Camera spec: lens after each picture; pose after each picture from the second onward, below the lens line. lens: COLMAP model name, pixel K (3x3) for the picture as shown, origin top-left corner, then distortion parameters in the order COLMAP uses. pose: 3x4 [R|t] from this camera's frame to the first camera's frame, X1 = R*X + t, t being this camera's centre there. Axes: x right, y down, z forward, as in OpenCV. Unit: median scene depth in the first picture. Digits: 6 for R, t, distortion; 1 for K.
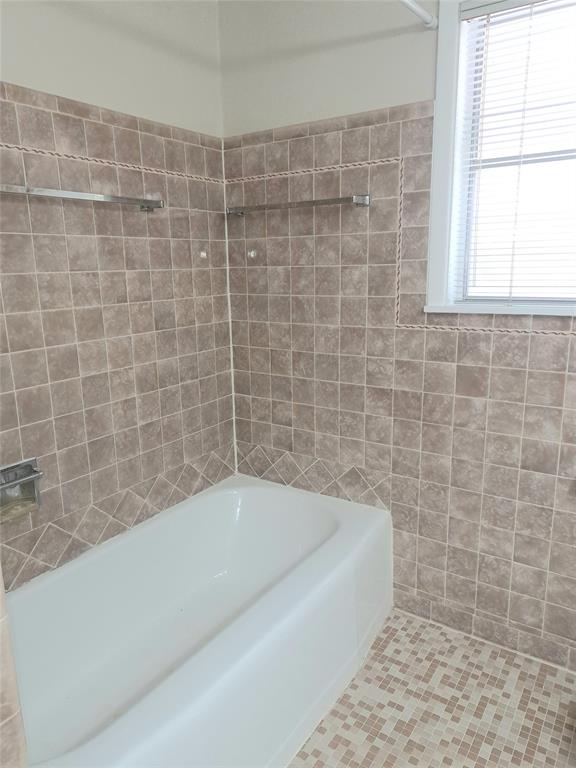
lens RADIAL K [[554.1, 0, 287.2], [0, 554.1, 384.8], [0, 0, 1]] dist [0.066623, -0.049000]
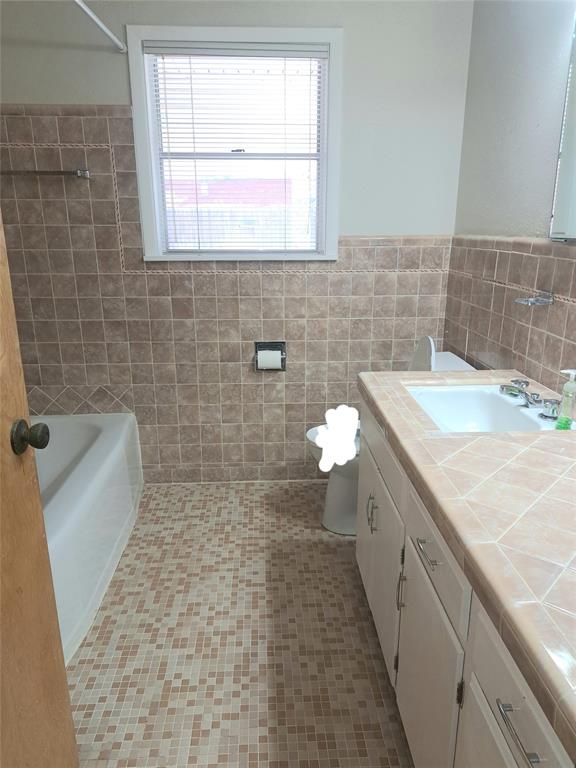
lens RADIAL K [[554.1, 0, 288.7], [0, 554.1, 385.0], [0, 0, 1]] dist [0.066623, -0.049000]
pose [[0.799938, -0.151183, 0.580726, -0.314750], [0.120212, 0.988499, 0.091751, 0.089939], [-0.587919, -0.003584, 0.808912, -0.333622]]
